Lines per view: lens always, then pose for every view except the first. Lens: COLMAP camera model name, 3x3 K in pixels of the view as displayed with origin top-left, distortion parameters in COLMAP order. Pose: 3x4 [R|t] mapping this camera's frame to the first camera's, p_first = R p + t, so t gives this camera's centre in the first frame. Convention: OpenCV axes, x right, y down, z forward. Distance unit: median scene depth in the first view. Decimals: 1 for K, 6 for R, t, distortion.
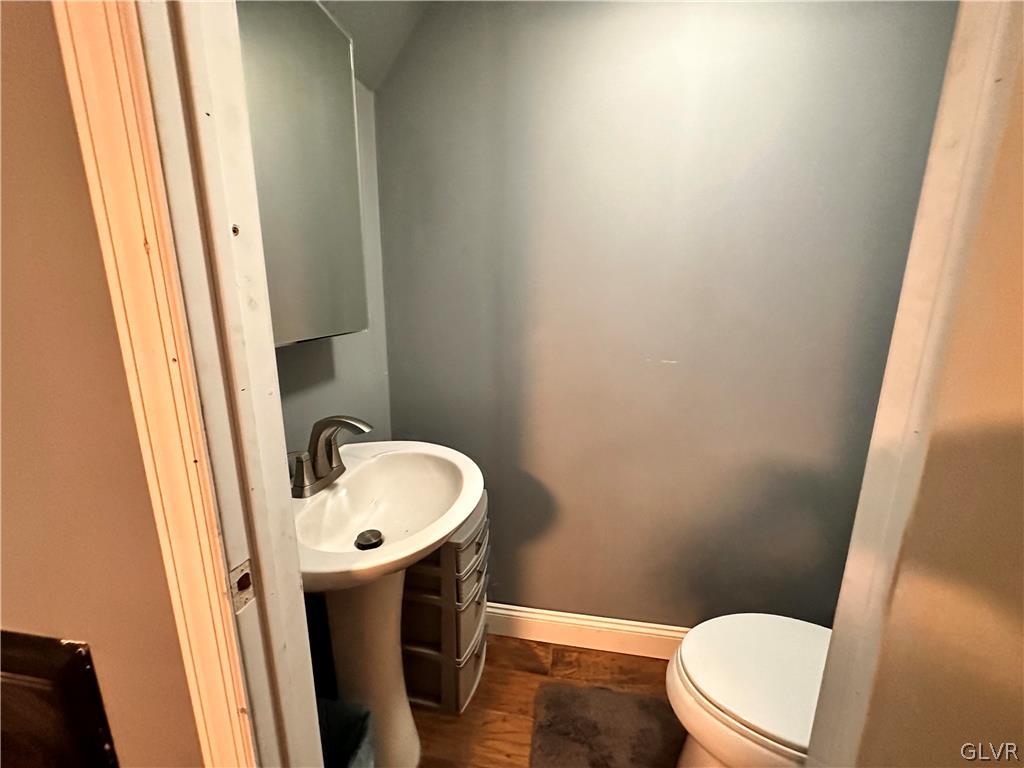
lens RADIAL K [[417.3, 0, 510.1], [0, 417.3, 378.3], [0, 0, 1]] dist [-0.009035, 0.003009]
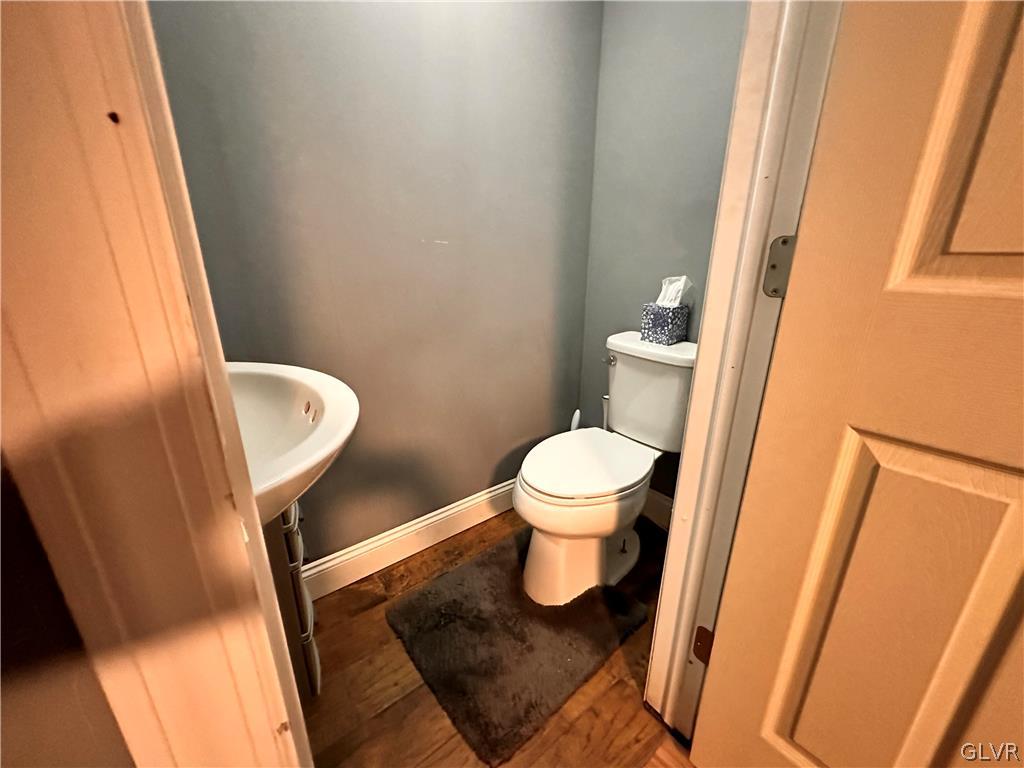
lens RADIAL K [[417.3, 0, 516.2], [0, 417.3, 389.7], [0, 0, 1]] dist [-0.009035, 0.003009]
pose [[0.646575, -0.236156, 0.725376, -0.287620], [0.151504, 0.971687, 0.181301, 0.138947], [-0.747654, -0.007327, 0.664048, 0.176884]]
